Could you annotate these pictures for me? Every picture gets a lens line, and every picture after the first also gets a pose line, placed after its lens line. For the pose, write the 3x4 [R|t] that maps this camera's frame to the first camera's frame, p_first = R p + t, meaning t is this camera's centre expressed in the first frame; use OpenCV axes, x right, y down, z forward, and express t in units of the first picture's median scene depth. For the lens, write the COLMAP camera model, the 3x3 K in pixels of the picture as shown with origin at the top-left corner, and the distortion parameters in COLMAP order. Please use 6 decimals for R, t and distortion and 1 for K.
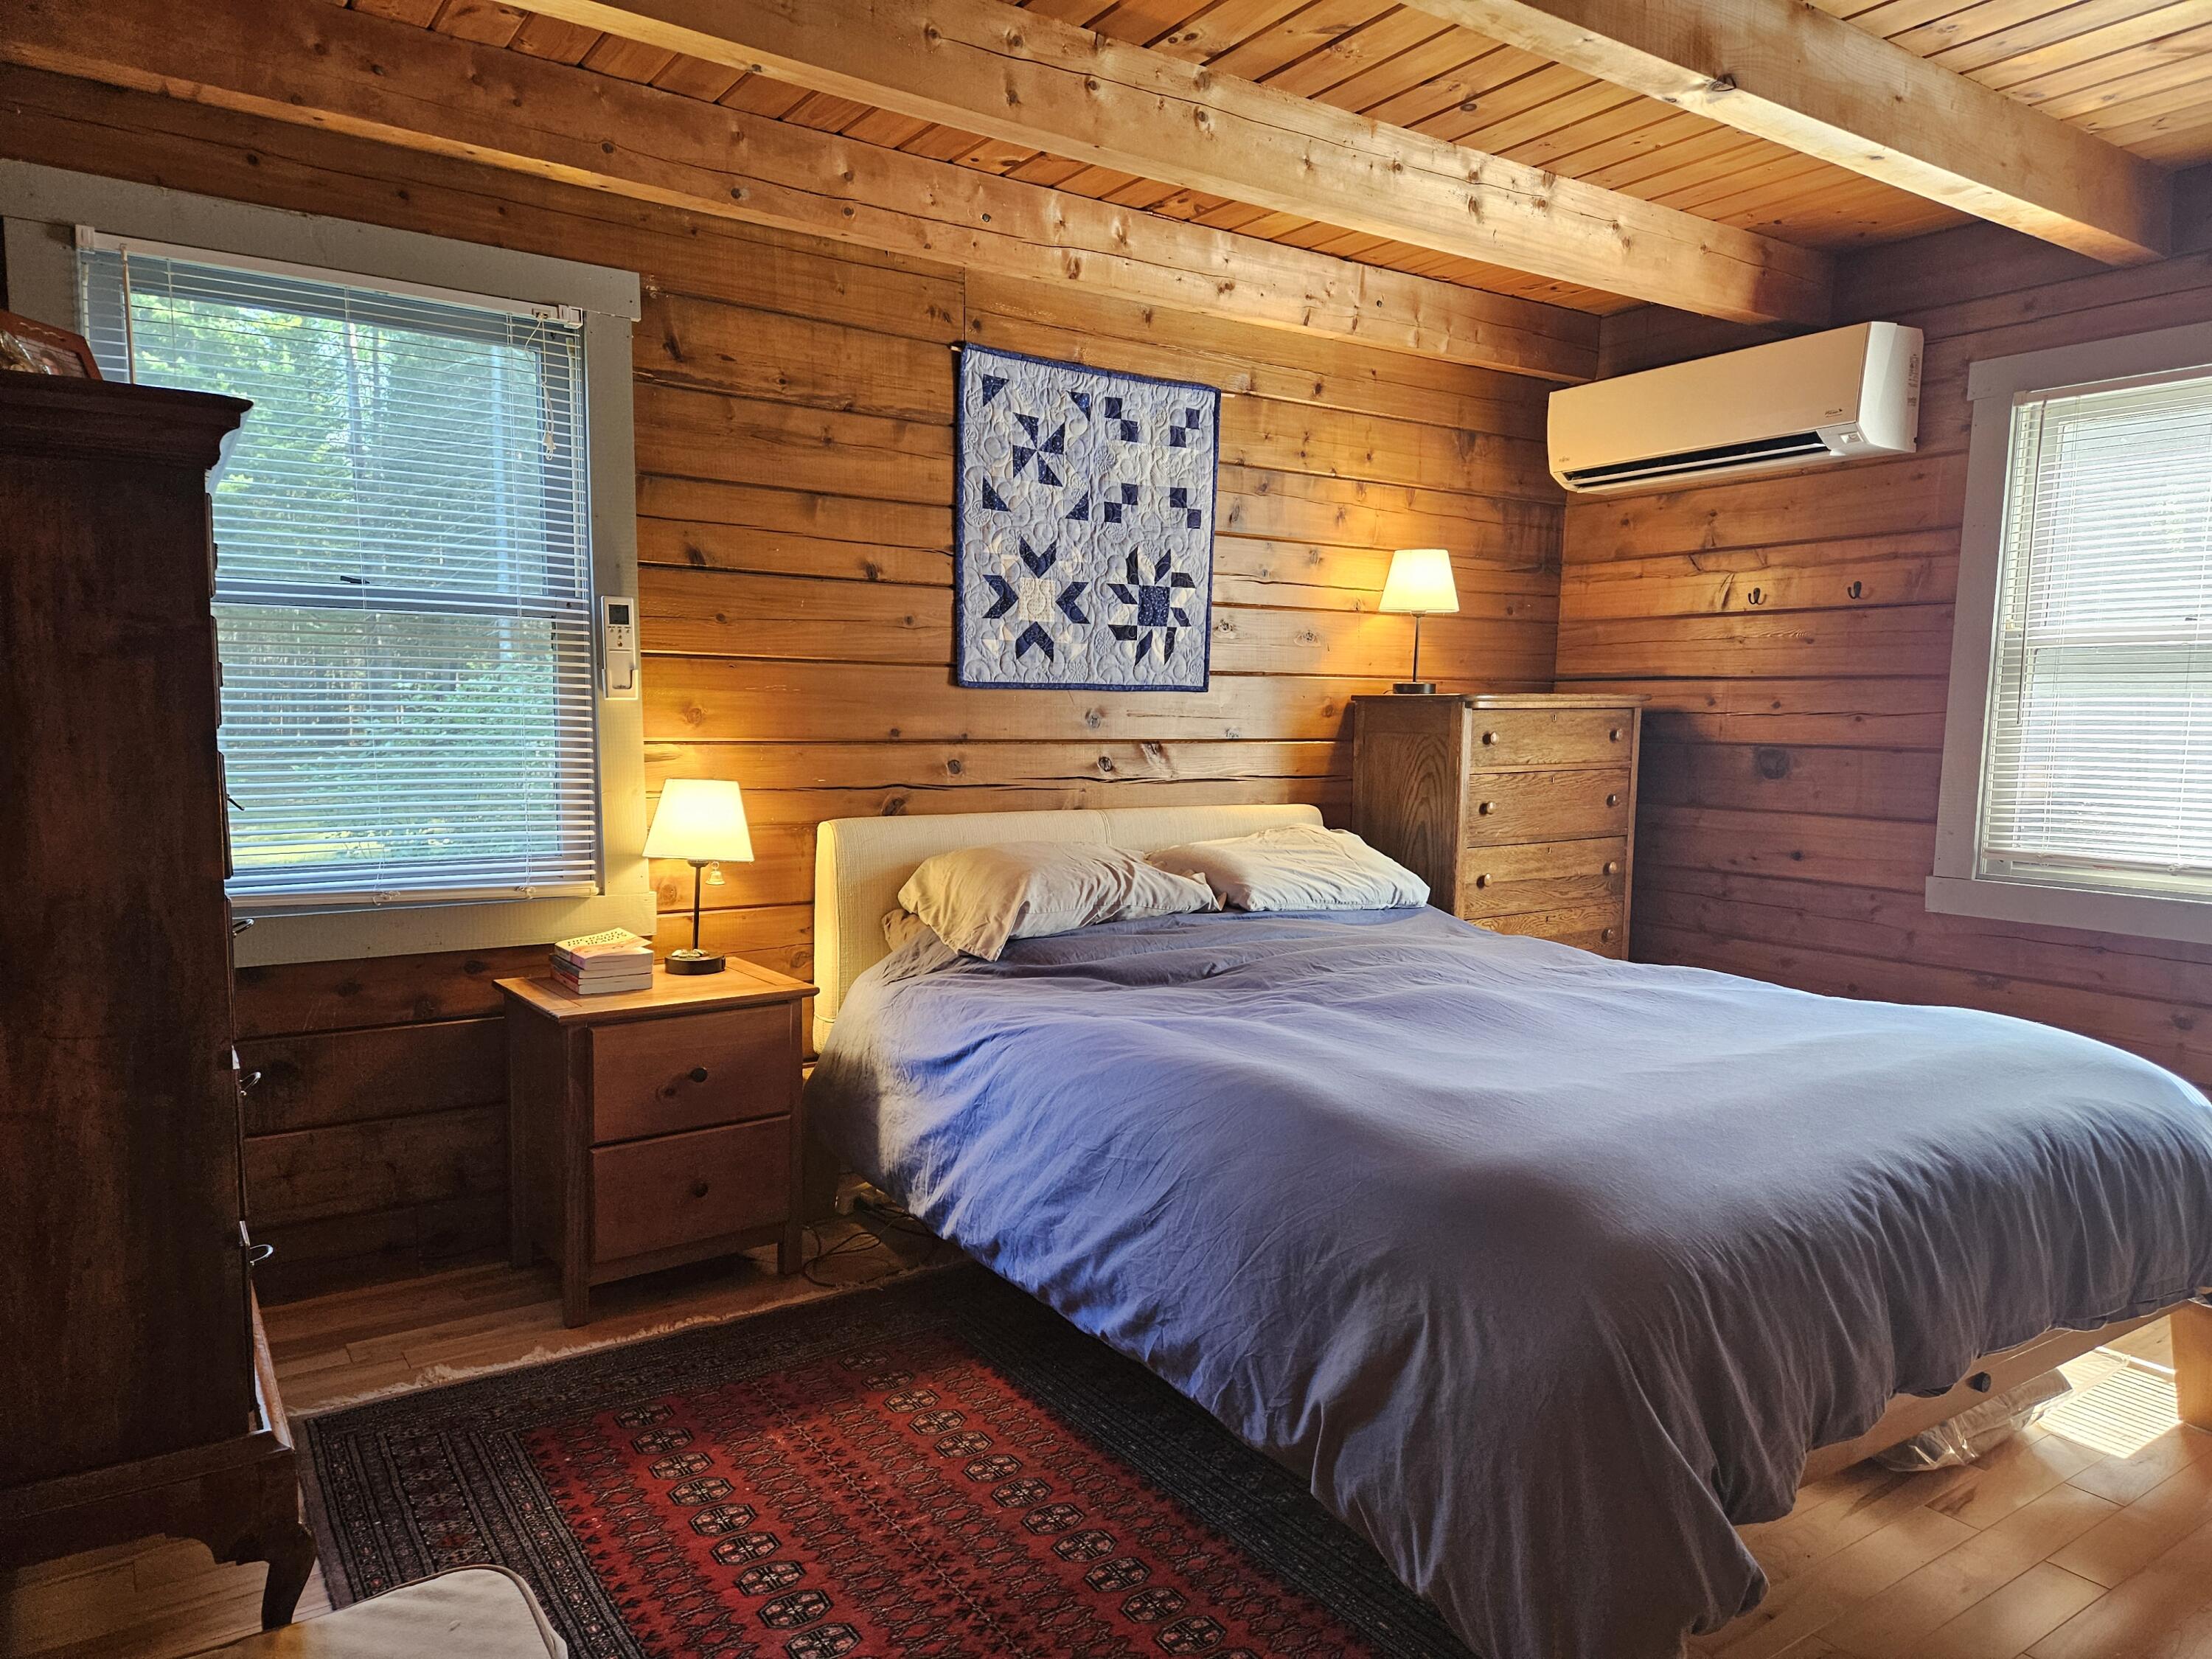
lens RADIAL K [[1485.1, 0, 1094.4], [0, 1485.1, 839.6], [0, 0, 1]] dist [0.037575, -0.000757]
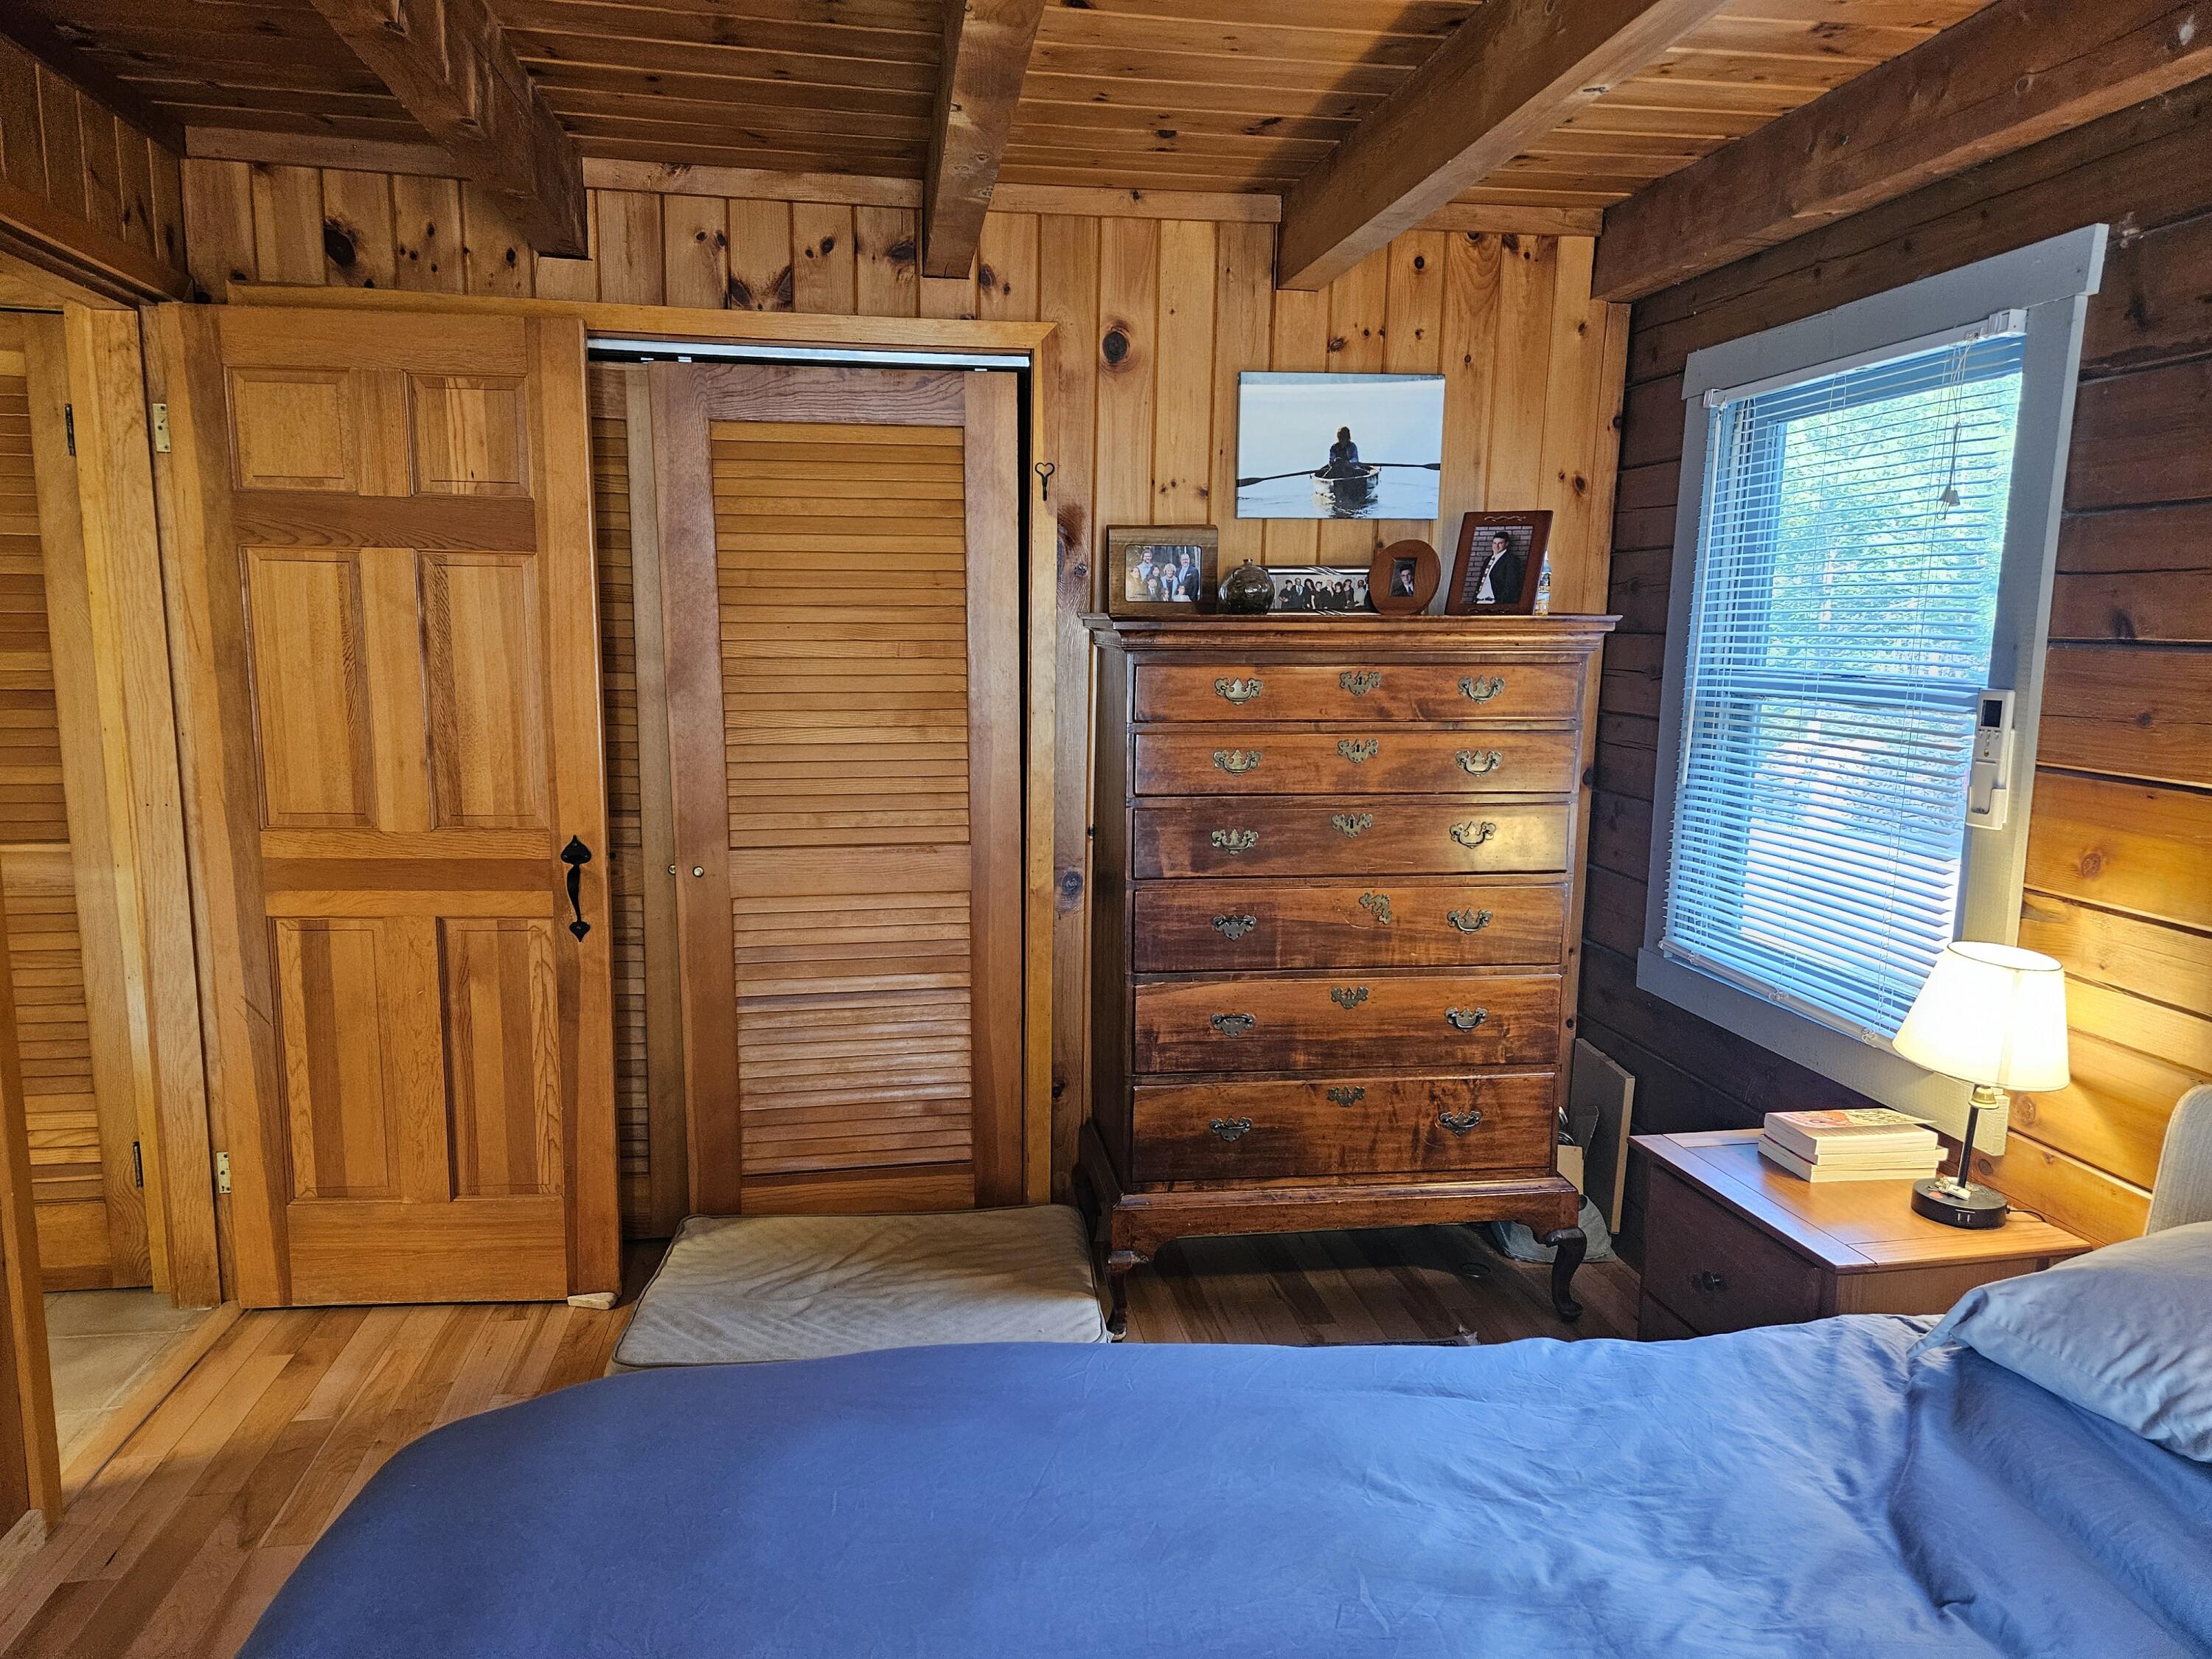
lens RADIAL K [[1485.1, 0, 1094.4], [0, 1485.1, 839.6], [0, 0, 1]] dist [0.037575, -0.000757]
pose [[-0.438222, 0.111875, -0.891878, 0.540617], [-0.102370, 0.979557, 0.173172, -0.169371], [0.893019, 0.167189, -0.417811, 0.904314]]
